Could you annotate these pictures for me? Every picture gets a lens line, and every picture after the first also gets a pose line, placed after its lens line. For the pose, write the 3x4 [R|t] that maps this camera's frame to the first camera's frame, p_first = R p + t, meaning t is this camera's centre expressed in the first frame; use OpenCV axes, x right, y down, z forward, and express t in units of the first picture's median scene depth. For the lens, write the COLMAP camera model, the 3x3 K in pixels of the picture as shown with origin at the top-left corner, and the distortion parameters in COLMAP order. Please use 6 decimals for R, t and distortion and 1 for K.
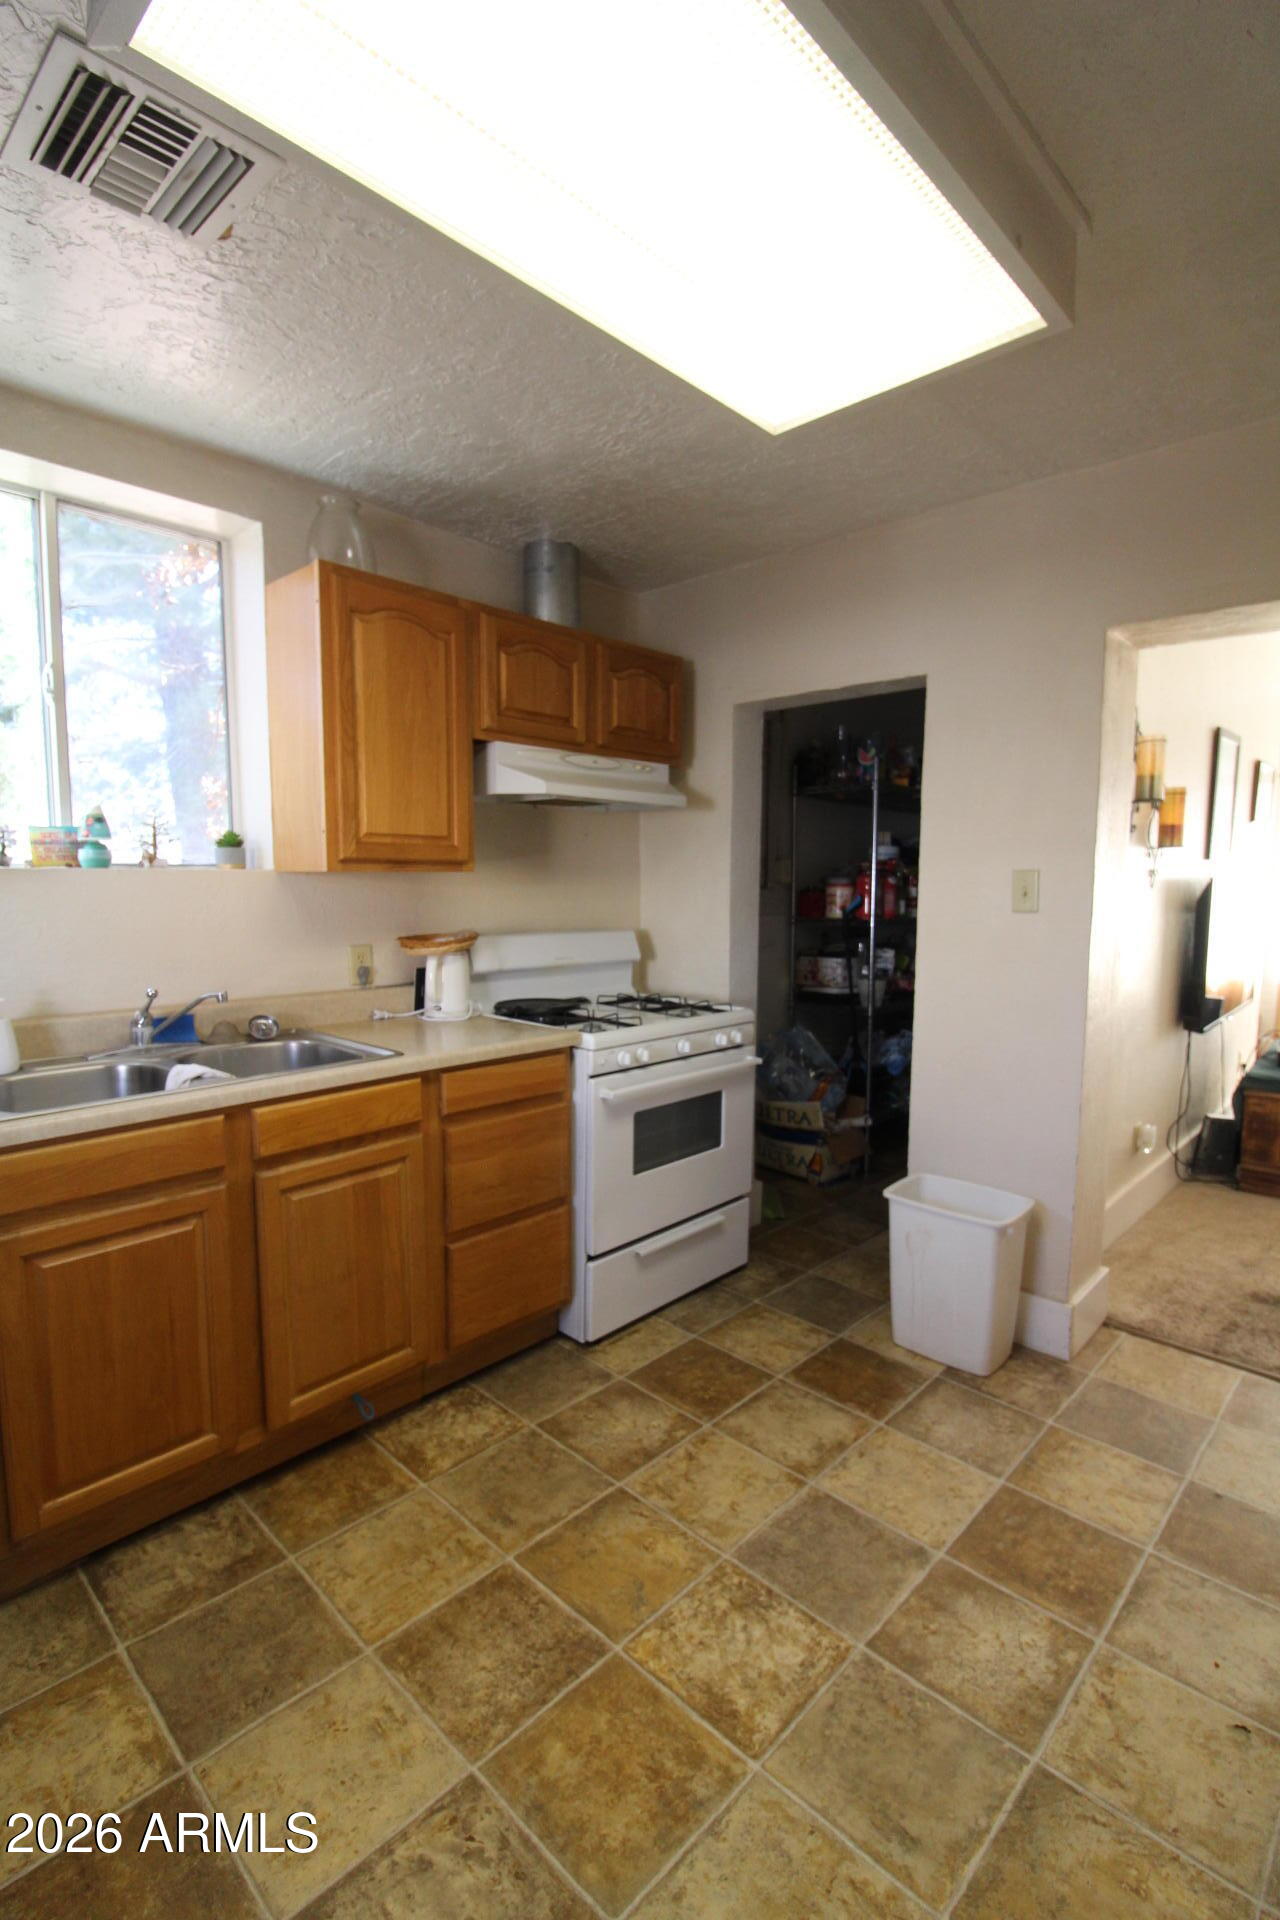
lens RADIAL K [[893.0, 0, 653.3], [0, 893.0, 967.0], [0, 0, 1]] dist [-0.003811, -0.011461]
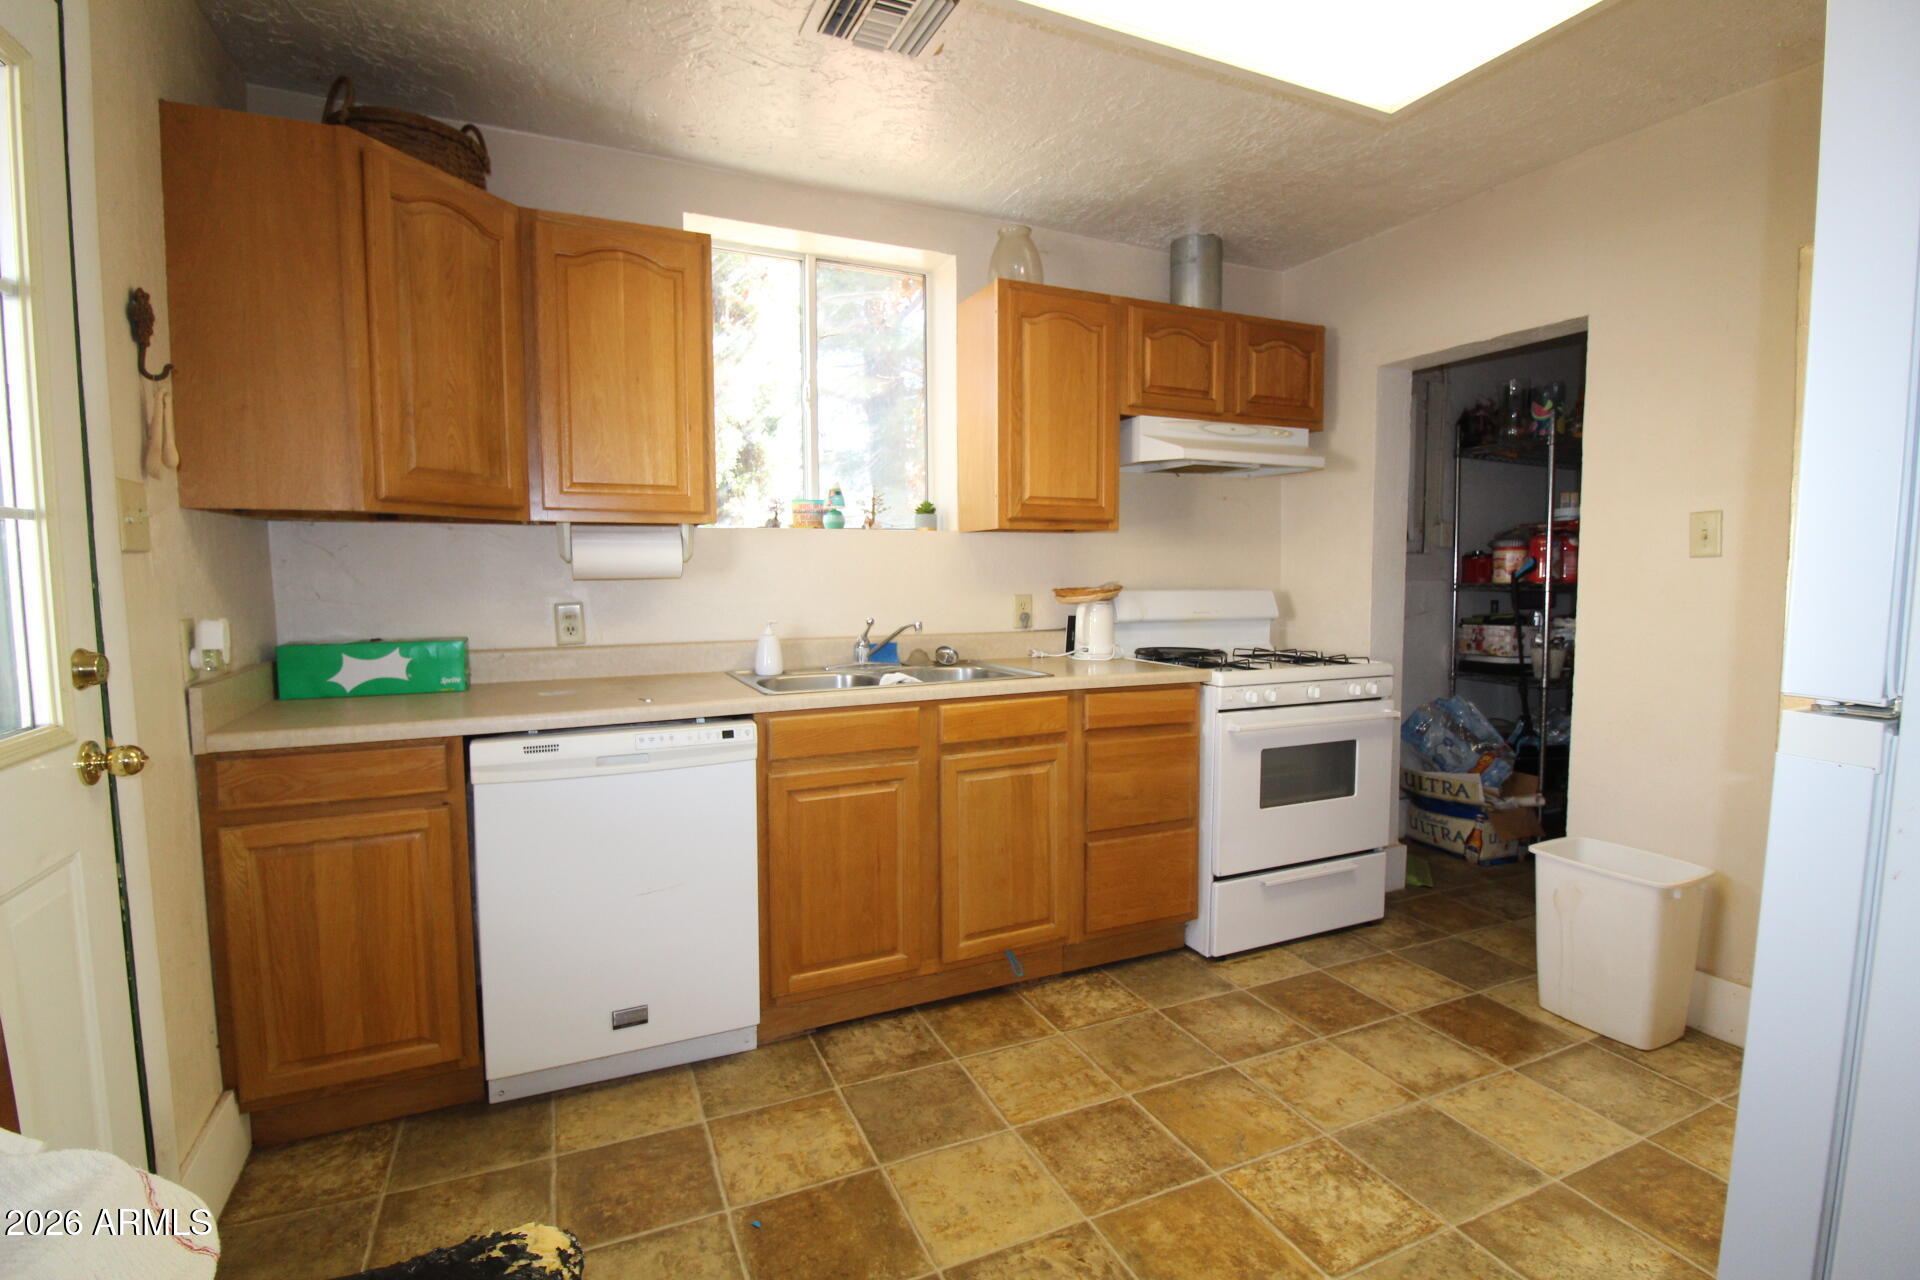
lens RADIAL K [[893.0, 0, 967.1], [0, 893.0, 628.9], [0, 0, 1]] dist [-0.003811, -0.011461]
pose [[0.927692, 0.014373, -0.373070, 0.059455], [-0.027529, 0.999172, -0.029962, 0.074608], [0.372331, 0.038066, 0.927319, -0.162934]]
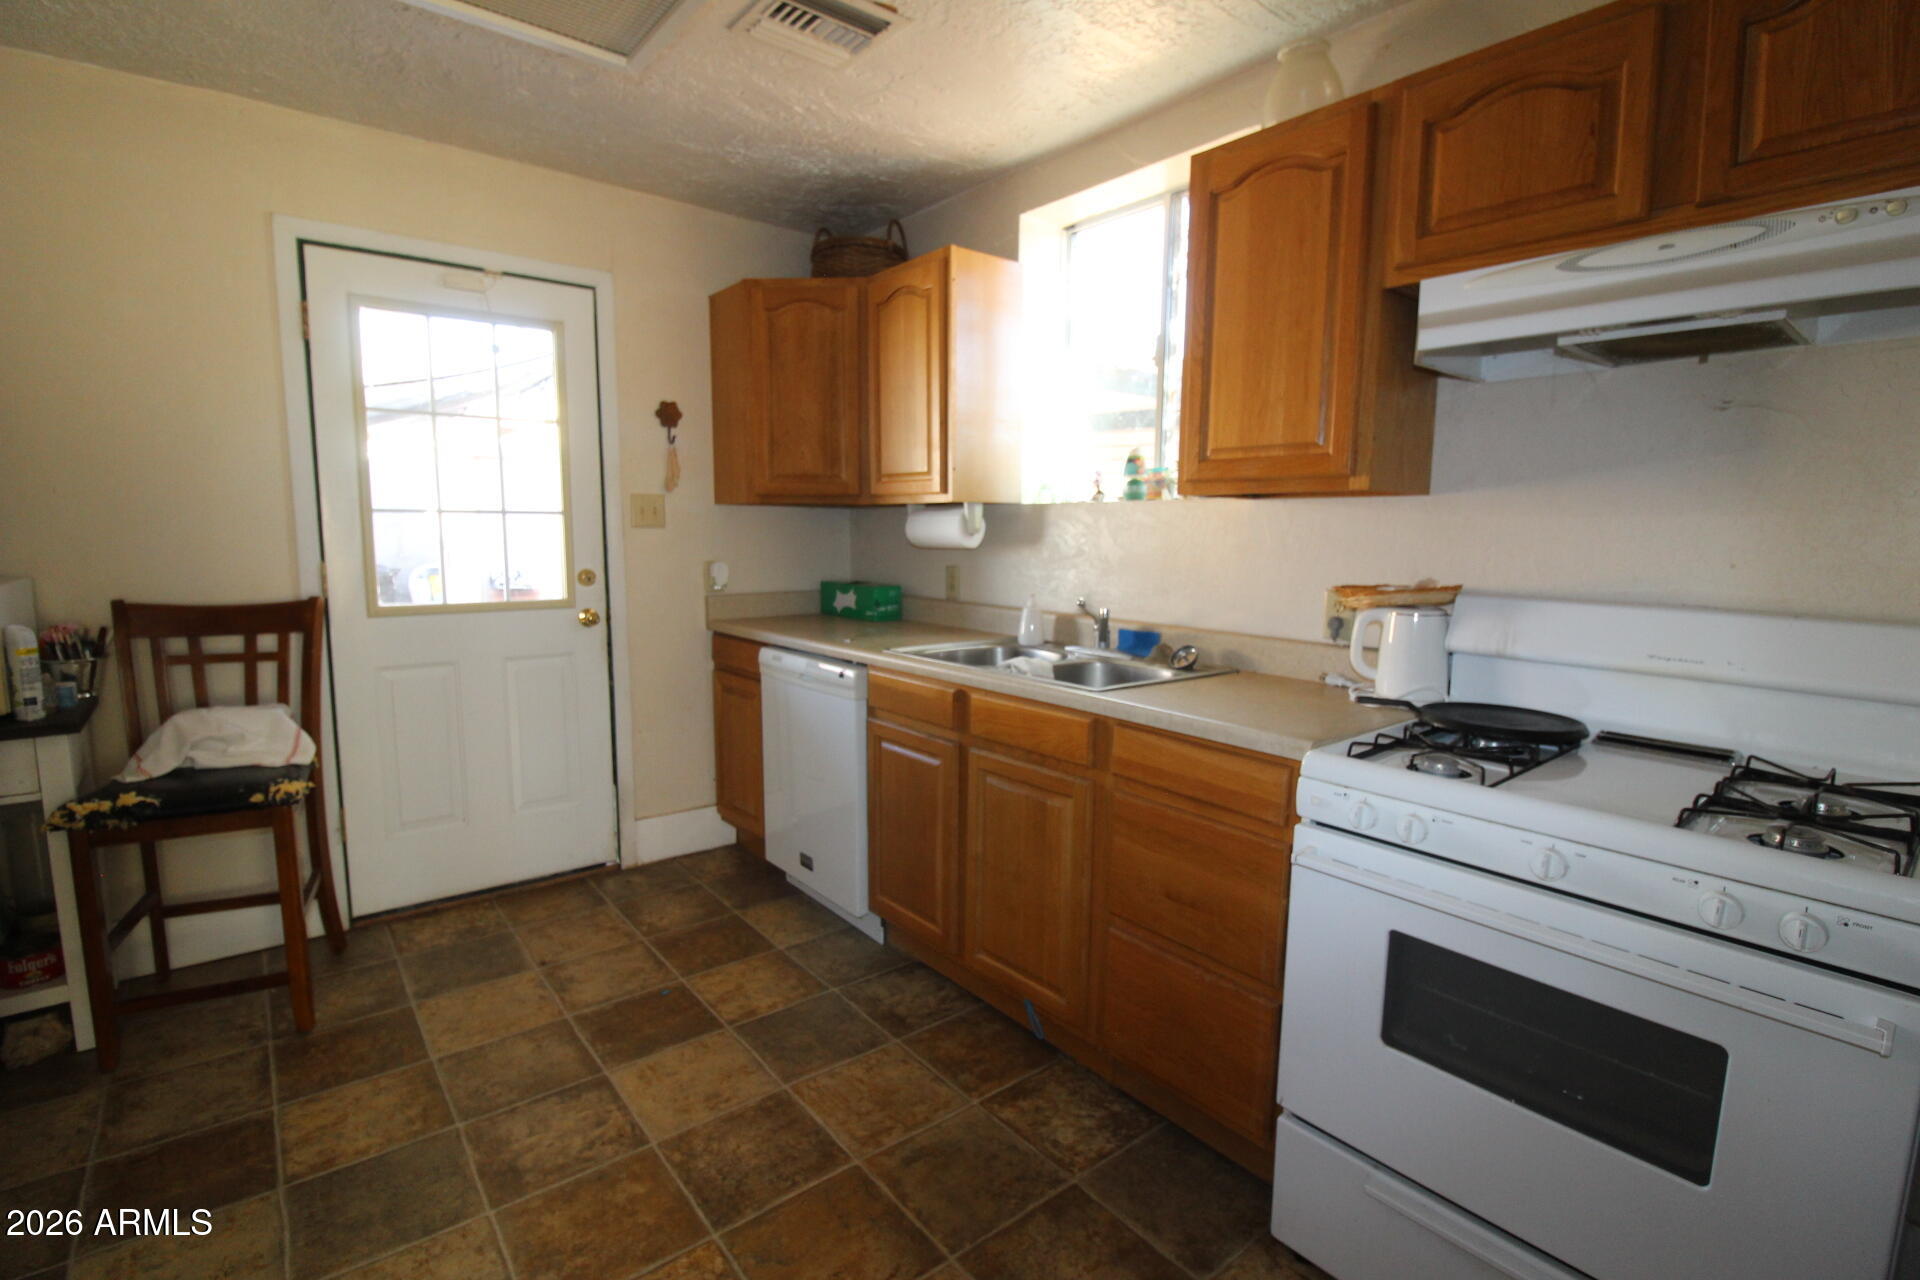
lens RADIAL K [[893.0, 0, 966.3], [0, 893.0, 629.0], [0, 0, 1]] dist [-0.003811, -0.011461]
pose [[-0.130912, 0.102706, -0.986060, 0.632122], [-0.112145, 0.986701, 0.117662, -0.057454], [0.985031, 0.125985, -0.117653, 0.967099]]
